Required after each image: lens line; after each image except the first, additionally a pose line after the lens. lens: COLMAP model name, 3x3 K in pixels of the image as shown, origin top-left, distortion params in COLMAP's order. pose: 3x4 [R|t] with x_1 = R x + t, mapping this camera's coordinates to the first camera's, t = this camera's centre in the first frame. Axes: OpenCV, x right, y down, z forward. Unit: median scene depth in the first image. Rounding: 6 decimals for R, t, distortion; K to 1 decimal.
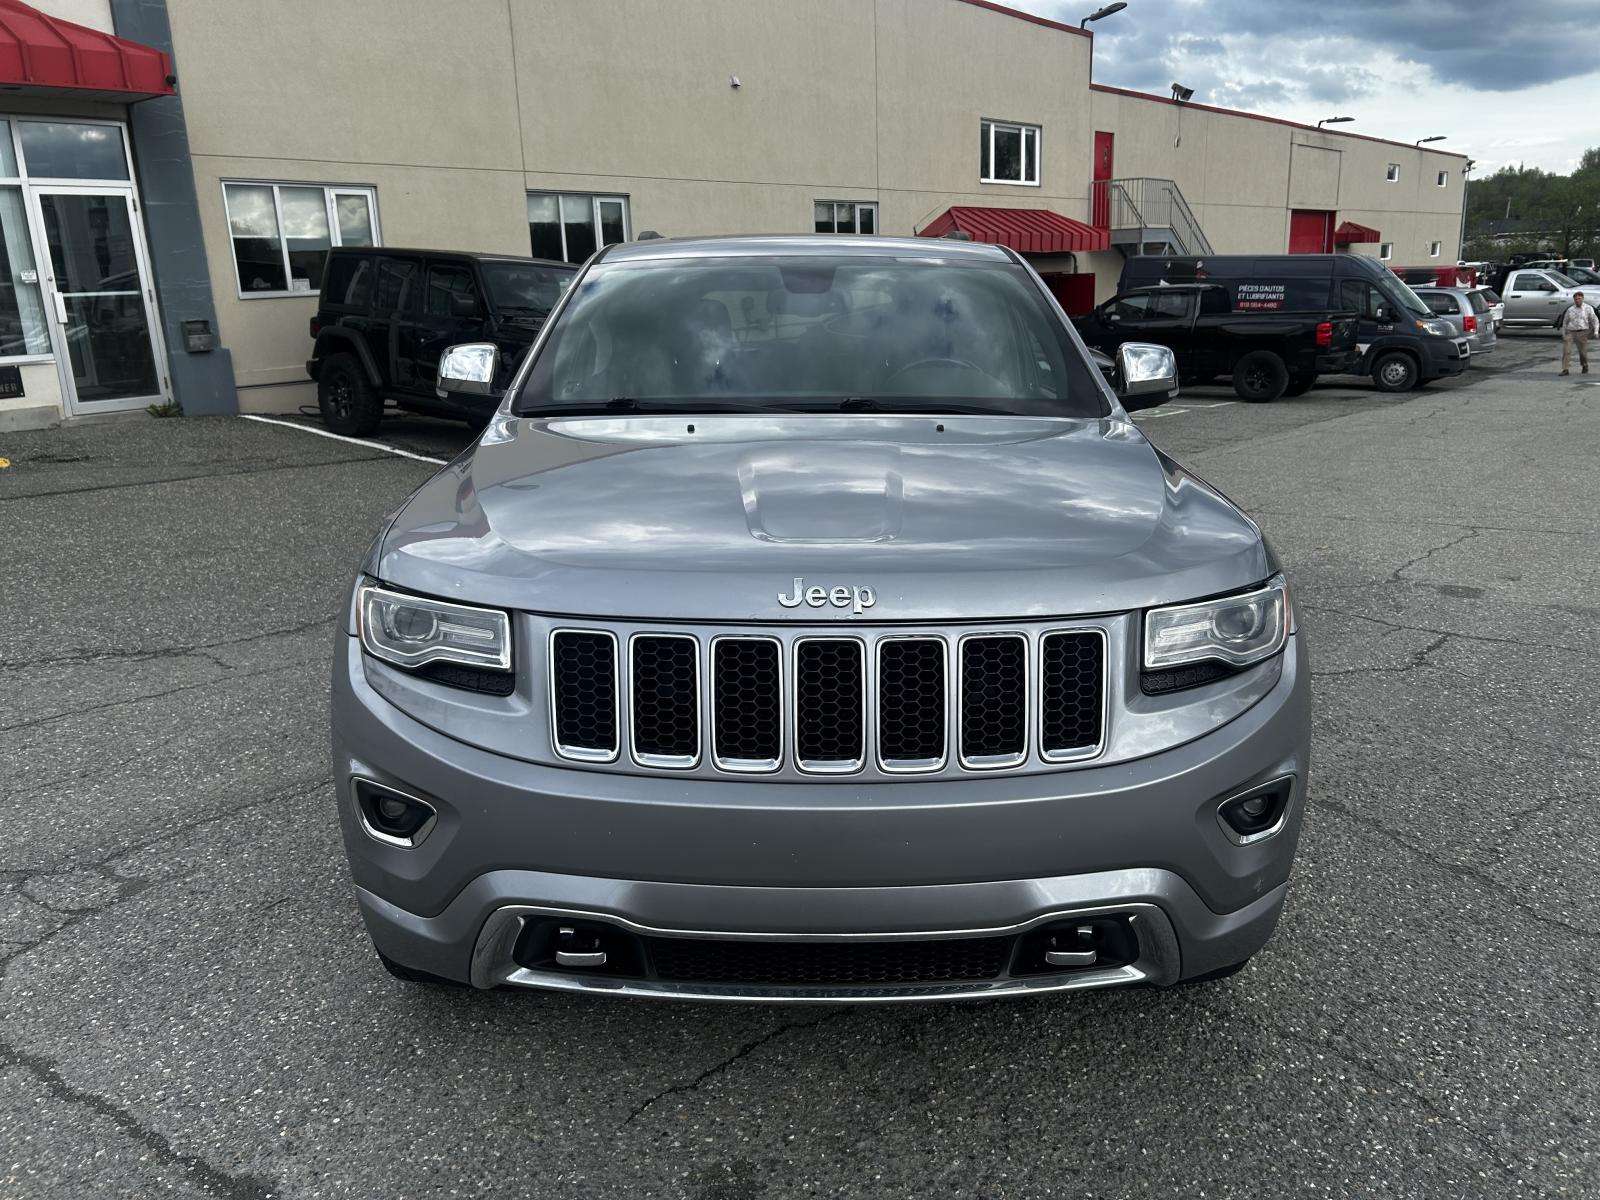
lens RADIAL K [[1252.4, 0, 811.0], [0, 1252.4, 595.0], [0, 0, 1]] dist [0.008750, -0.009933]
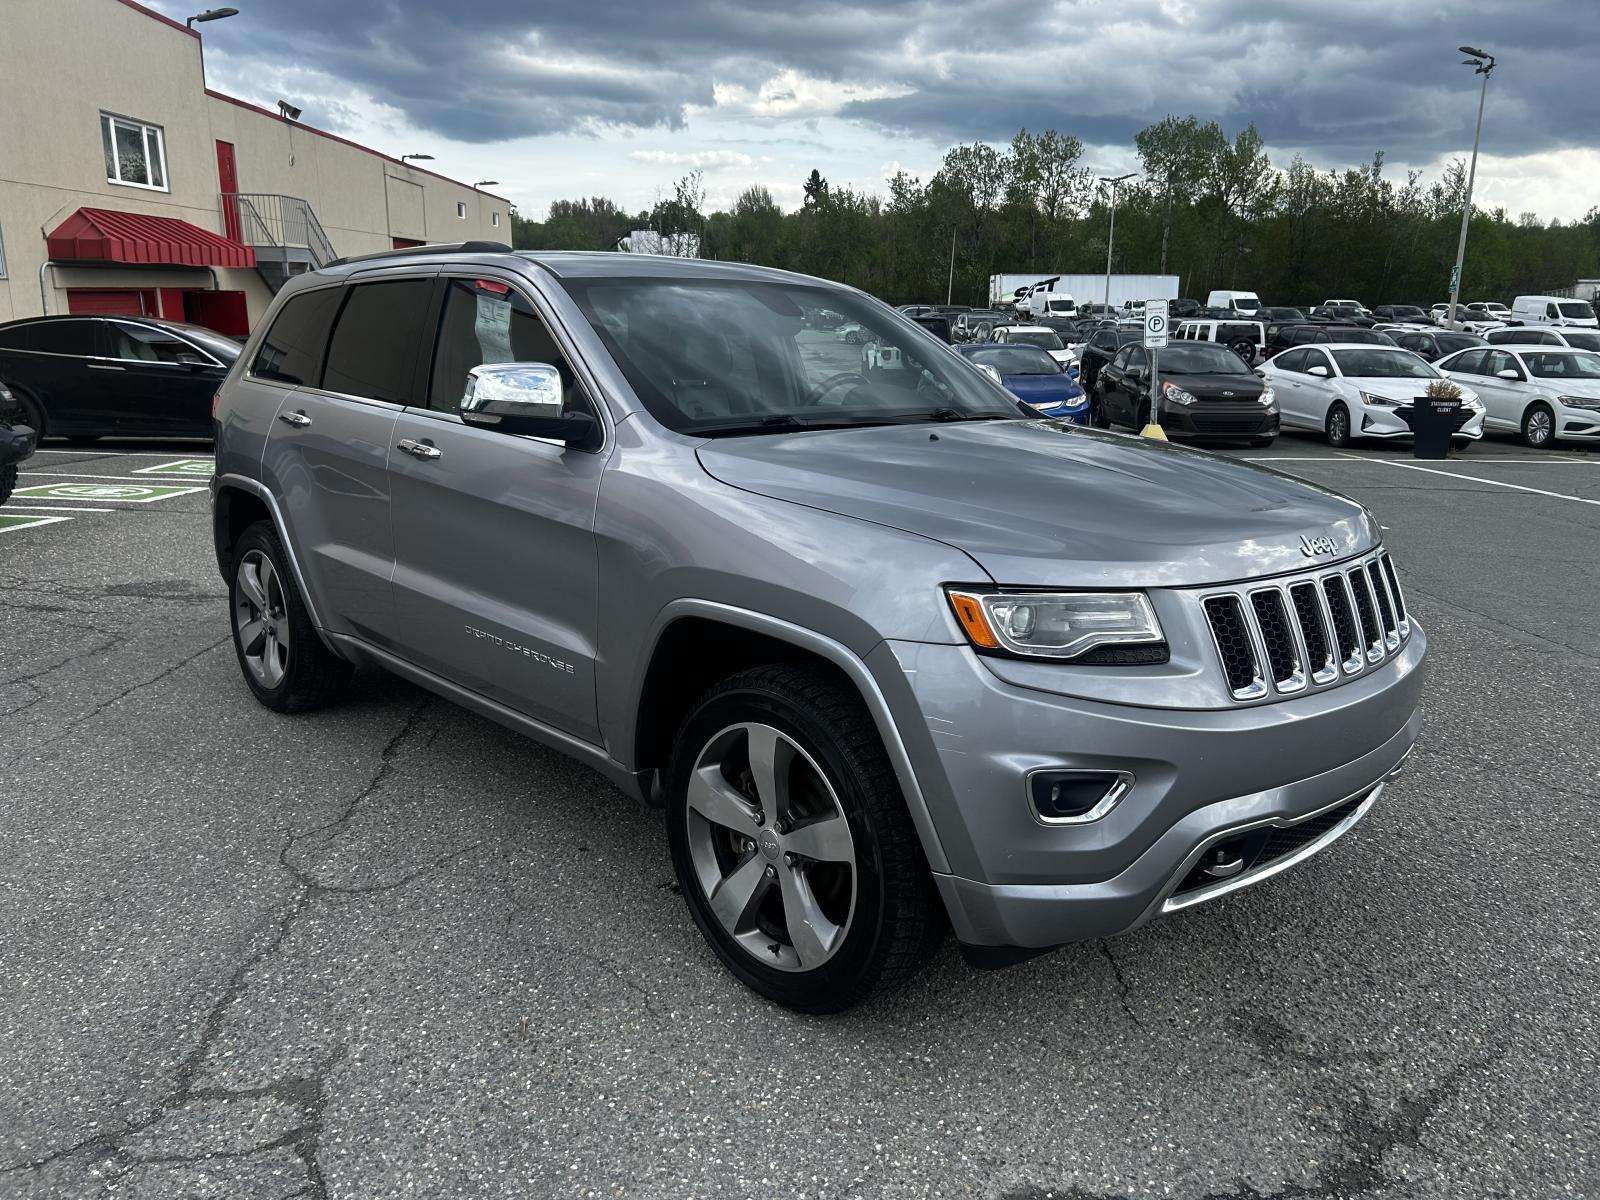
lens RADIAL K [[1235.2, 0, 813.2], [0, 1235.2, 600.2], [0, 0, 1]] dist [0.004563, -0.008744]
pose [[0.716295, -0.126095, 0.686310, -0.137075], [0.134000, 0.990089, 0.042053, -0.007318], [-0.684810, 0.061843, 0.726093, 0.043639]]
